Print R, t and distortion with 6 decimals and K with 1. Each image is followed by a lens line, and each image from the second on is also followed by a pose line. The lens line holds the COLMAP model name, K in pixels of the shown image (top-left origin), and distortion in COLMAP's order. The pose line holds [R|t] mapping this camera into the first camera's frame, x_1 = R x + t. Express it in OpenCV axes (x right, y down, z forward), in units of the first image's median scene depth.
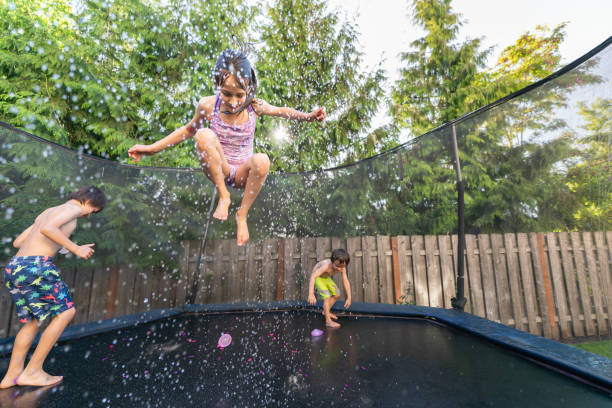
lens RADIAL K [[300.0, 0, 306.2], [0, 300.0, 202.8], [0, 0, 1]] dist [0.021866, 0.000914]
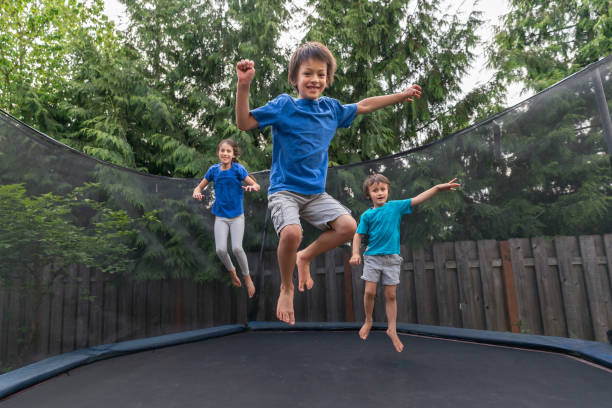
lens RADIAL K [[300.0, 0, 307.2], [0, 300.0, 205.8], [0, 0, 1]] dist [0.021866, 0.000914]
pose [[0.956328, -0.063465, -0.285322, 0.051316], [0.084762, 0.994413, 0.062910, -0.054586], [0.279736, -0.084347, 0.956365, 0.171498]]
